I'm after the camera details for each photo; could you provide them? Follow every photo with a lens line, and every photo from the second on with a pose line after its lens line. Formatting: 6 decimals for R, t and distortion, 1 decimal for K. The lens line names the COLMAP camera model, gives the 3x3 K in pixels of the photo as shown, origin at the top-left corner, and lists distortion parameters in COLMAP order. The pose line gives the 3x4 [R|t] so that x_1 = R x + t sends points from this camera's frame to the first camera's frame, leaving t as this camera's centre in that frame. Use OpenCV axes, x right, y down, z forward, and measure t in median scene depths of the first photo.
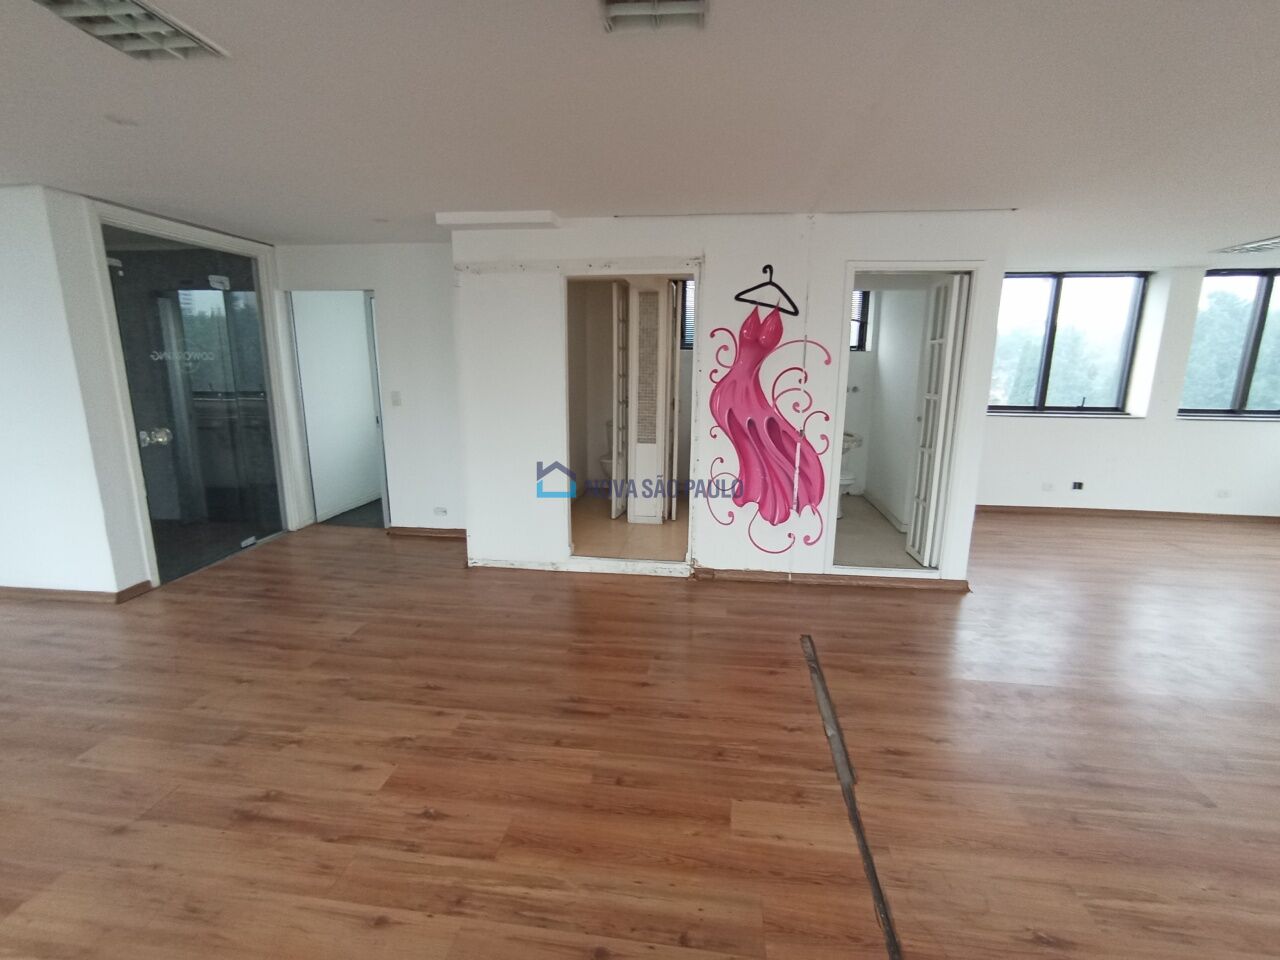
lens RADIAL K [[587.8, 0, 645.2], [0, 587.8, 478.7], [0, 0, 1]] dist [-0.030393, 0.022949]
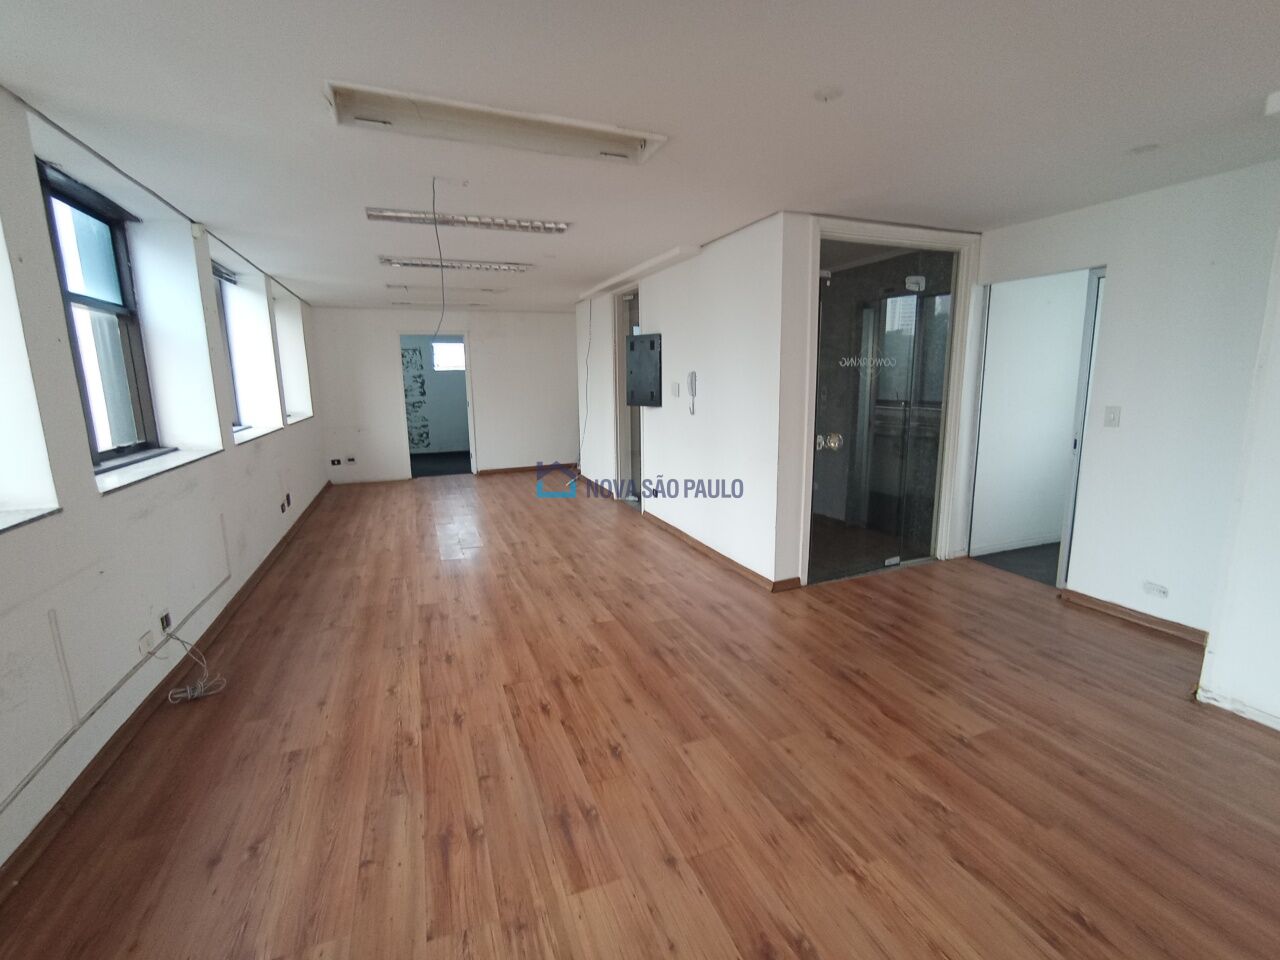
lens RADIAL K [[587.8, 0, 645.2], [0, 587.8, 478.7], [0, 0, 1]] dist [-0.030393, 0.022949]
pose [[0.483838, 0.138186, -0.864179, -0.099291], [-0.157162, 0.985122, 0.069533, -0.028270], [0.860930, 0.102174, 0.498357, 0.213509]]
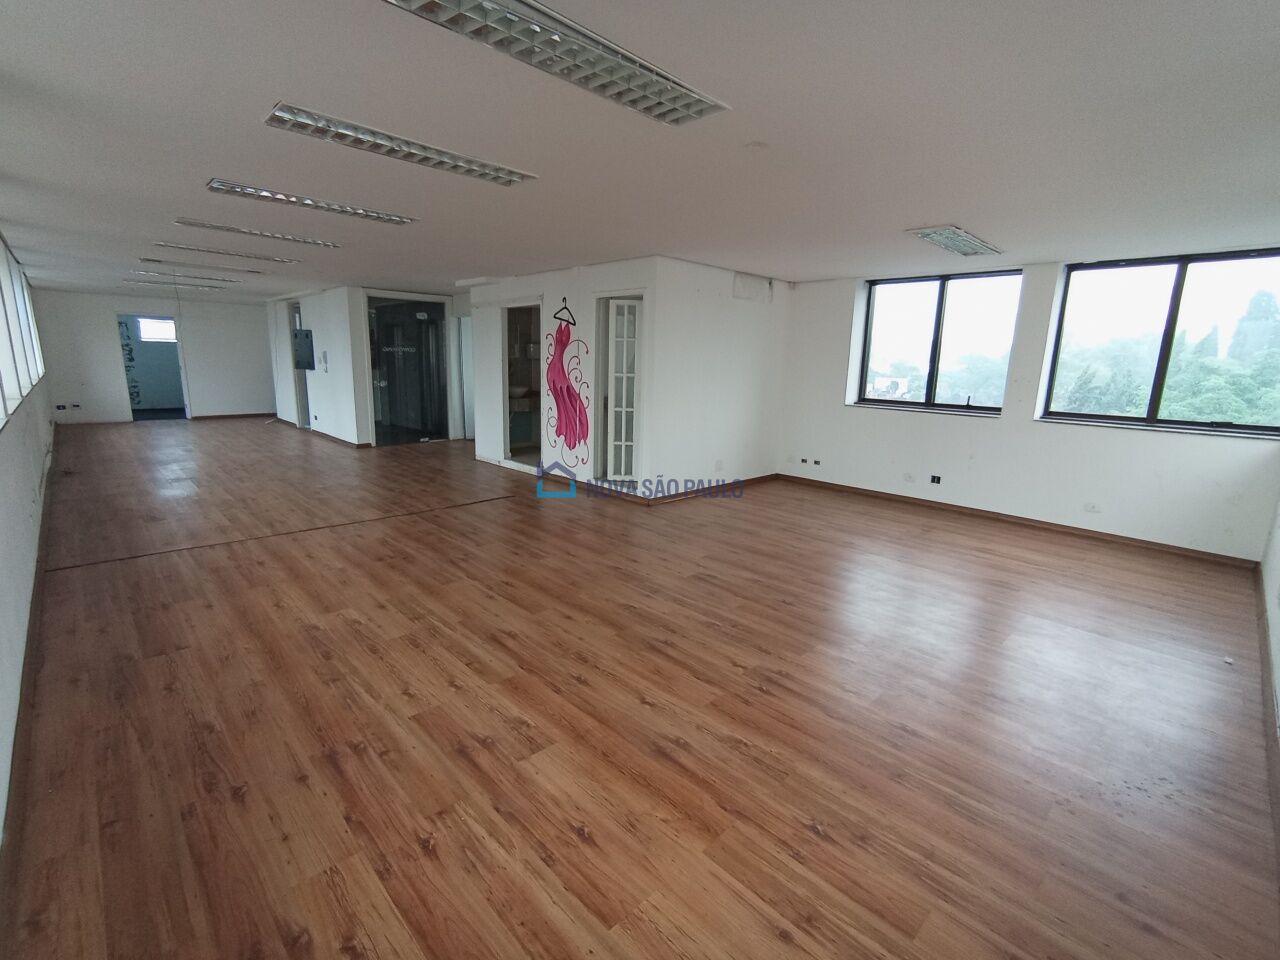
lens RADIAL K [[587.8, 0, 645.2], [0, 587.8, 478.7], [0, 0, 1]] dist [-0.030393, 0.022949]
pose [[0.783478, 0.135917, -0.606373, 1.464623], [-0.142381, 0.989092, 0.037736, 0.068587], [0.604888, 0.056771, 0.794285, -0.208308]]
